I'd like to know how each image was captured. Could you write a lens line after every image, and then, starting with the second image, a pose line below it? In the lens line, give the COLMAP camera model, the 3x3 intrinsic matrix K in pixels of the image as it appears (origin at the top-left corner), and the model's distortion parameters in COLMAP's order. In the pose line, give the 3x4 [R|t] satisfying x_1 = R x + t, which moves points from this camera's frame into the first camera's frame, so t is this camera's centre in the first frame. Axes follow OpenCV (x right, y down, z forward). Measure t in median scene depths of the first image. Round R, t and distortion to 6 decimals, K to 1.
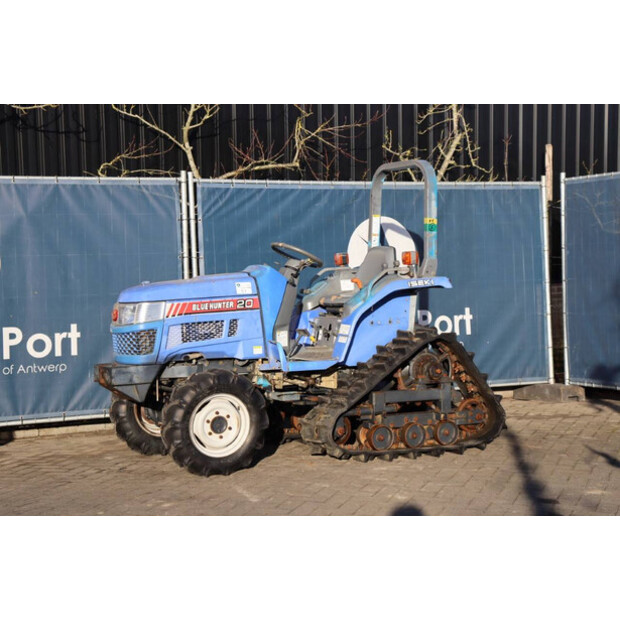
lens RADIAL K [[1253.5, 0, 310.3], [0, 1253.5, 308.4], [0, 0, 1]] dist [0.222978, 0.000000]
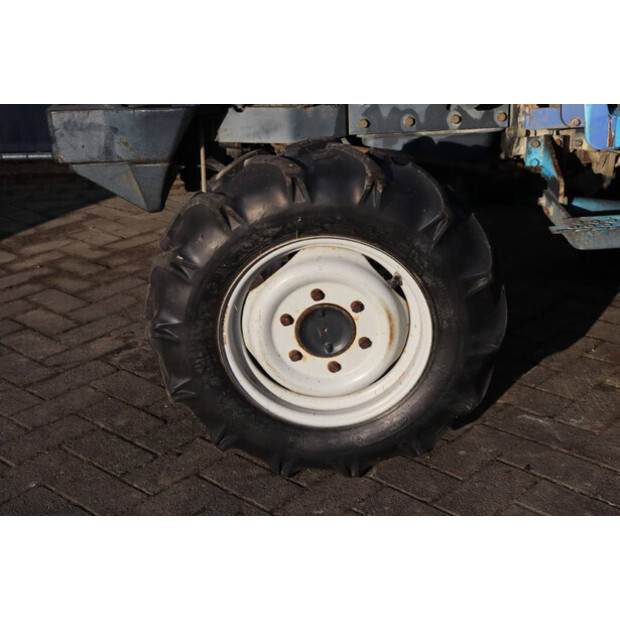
lens RADIAL K [[981.8, 0, 310.8], [0, 981.8, 308.8], [0, 0, 1]] dist [0.135814, 0.000000]
pose [[0.898121, 0.145824, -0.414866, 0.019027], [0.012026, 0.934920, 0.354655, 0.003472], [0.439584, -0.323512, 0.837918, 0.716440]]
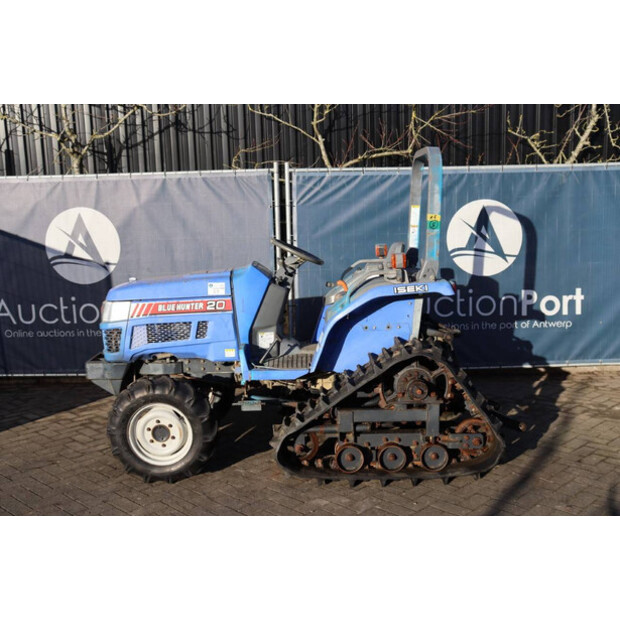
lens RADIAL K [[695.0, 0, 308.9], [0, 695.0, 315.5], [0, 0, 1]] dist [-0.001767, 0.000000]
pose [[0.895301, 0.070133, -0.439905, 0.233113], [-0.015722, 0.991888, 0.126137, -0.060669], [0.445183, -0.106014, 0.889142, 0.519125]]
